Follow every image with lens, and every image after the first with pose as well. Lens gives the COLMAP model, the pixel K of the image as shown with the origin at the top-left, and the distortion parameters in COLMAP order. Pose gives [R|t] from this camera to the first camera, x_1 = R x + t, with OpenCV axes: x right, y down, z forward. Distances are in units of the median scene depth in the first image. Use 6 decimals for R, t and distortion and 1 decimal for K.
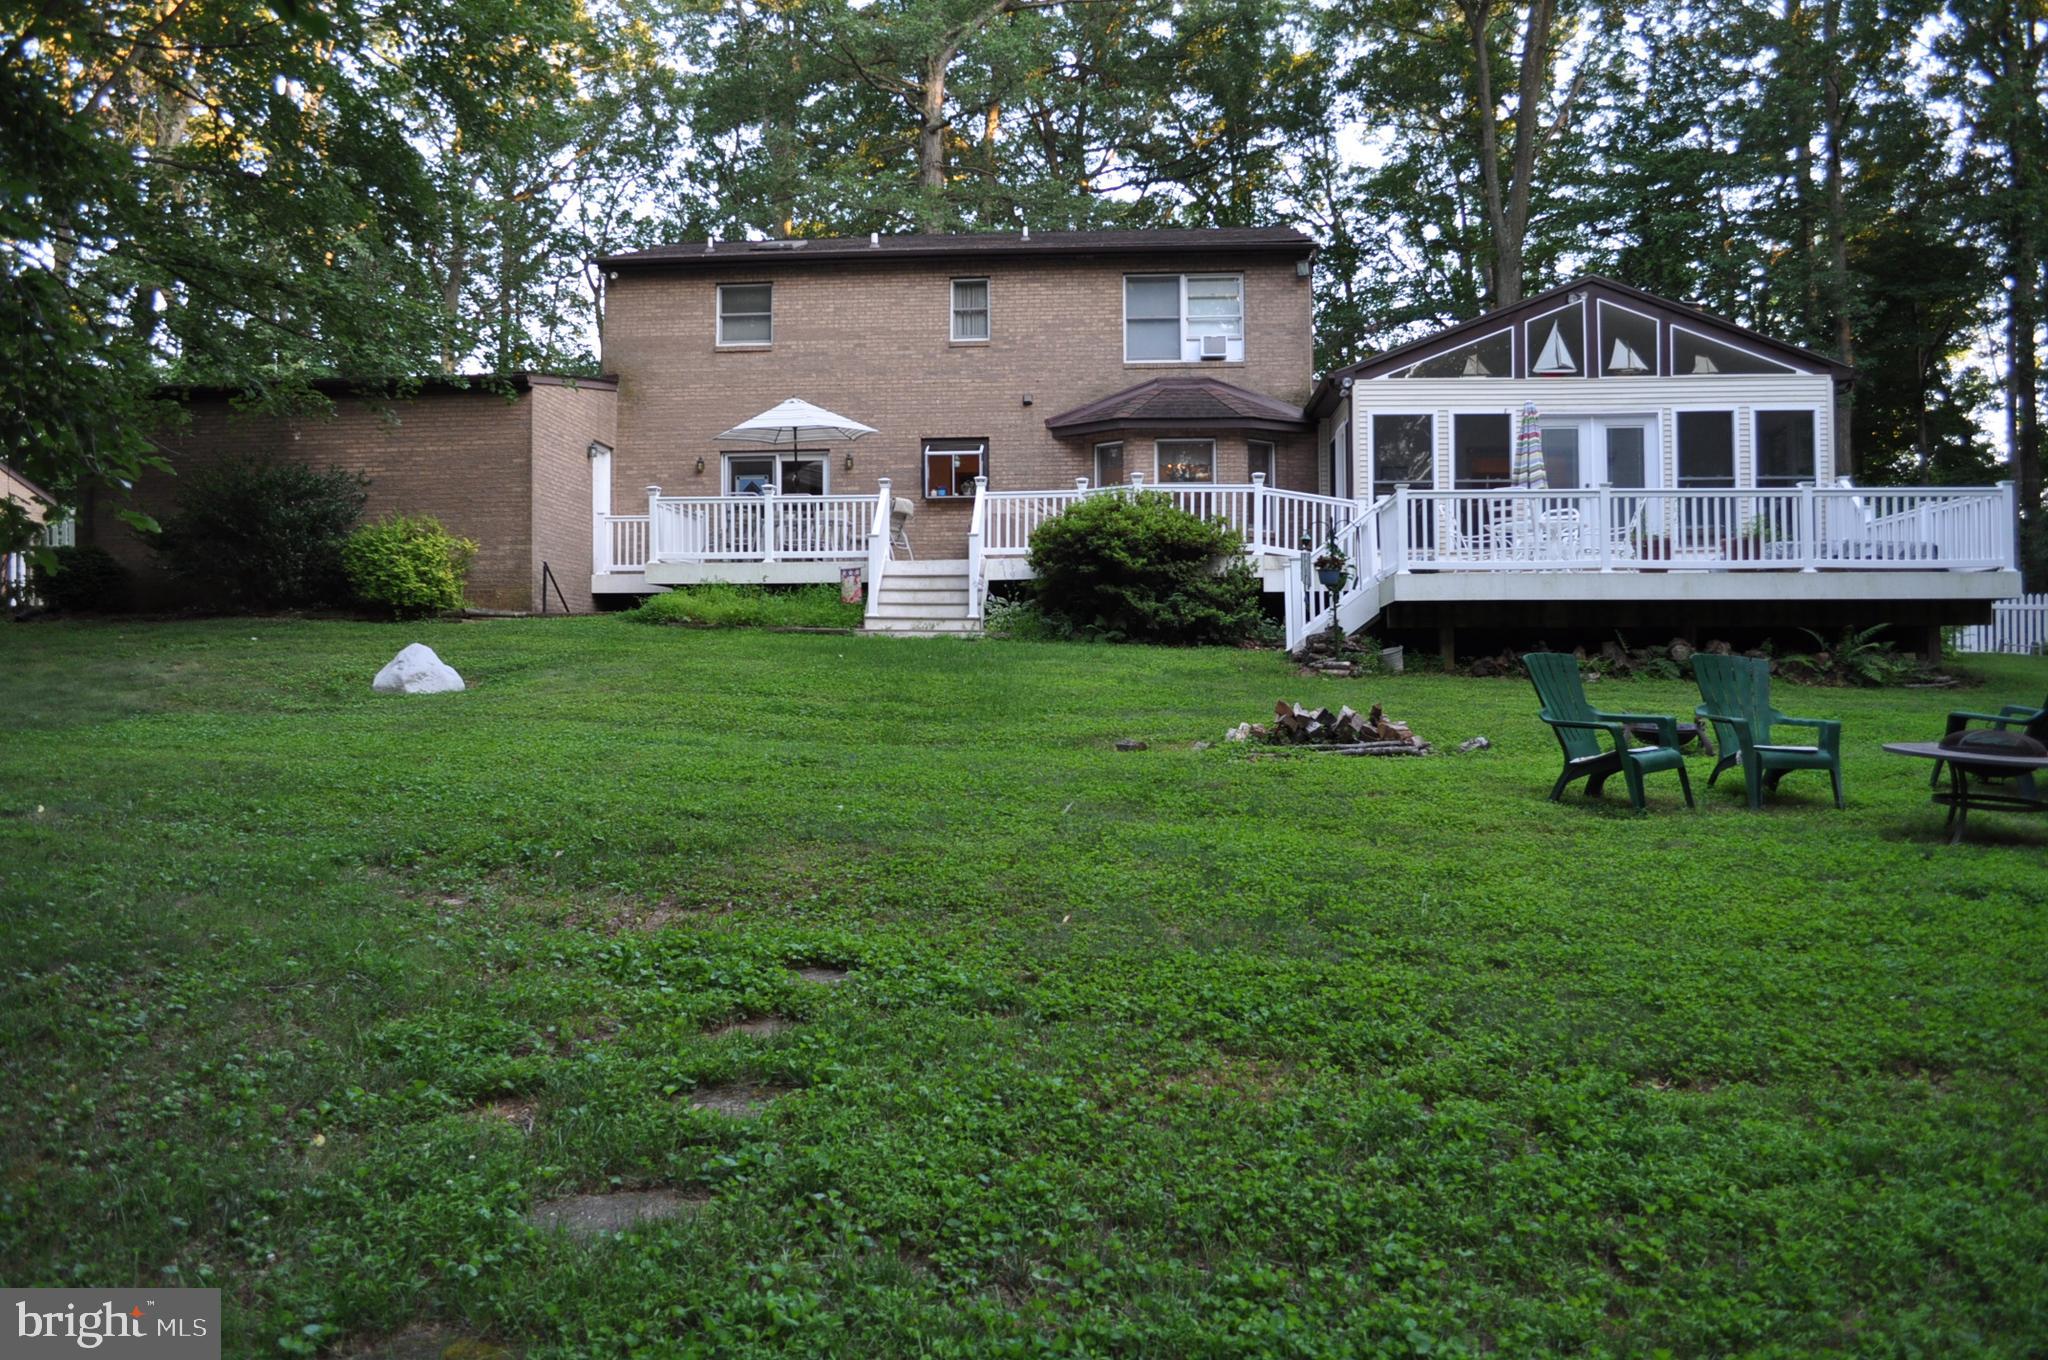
lens RADIAL K [[1611.5, 0, 1025.8], [0, 1611.5, 679.1], [0, 0, 1]] dist [-0.071563, -0.000433]
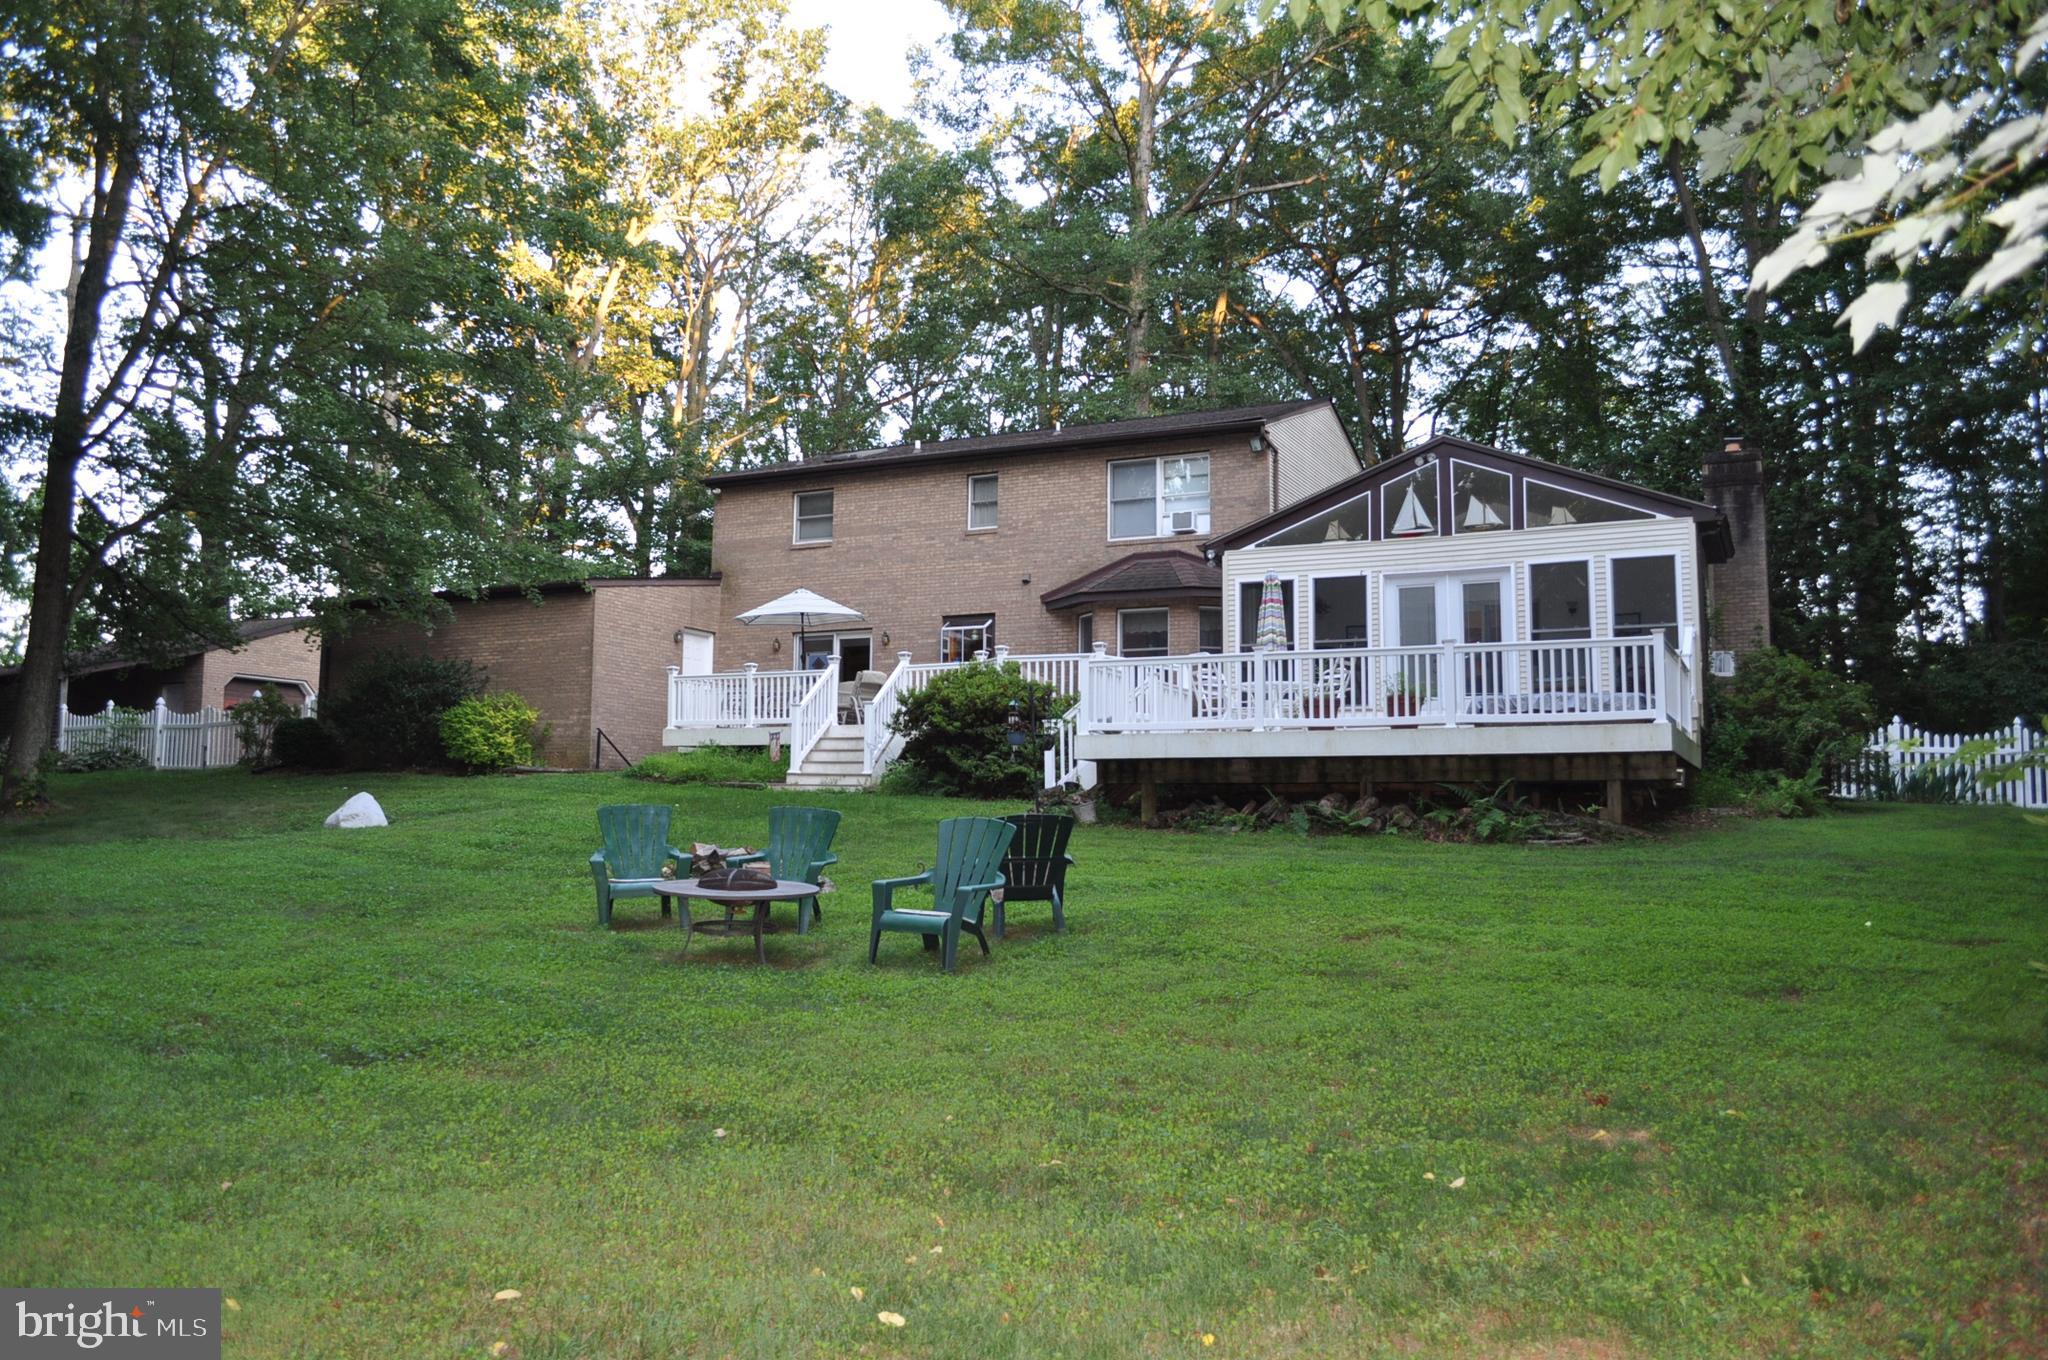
lens RADIAL K [[1611.5, 0, 1014.4], [0, 1611.5, 675.3], [0, 0, 1]] dist [-0.071563, -0.000433]
pose [[0.926058, -0.023878, -0.376625, 0.483186], [-0.012418, 0.995528, -0.093650, -0.001213], [0.377176, 0.091402, 0.921620, -0.038797]]
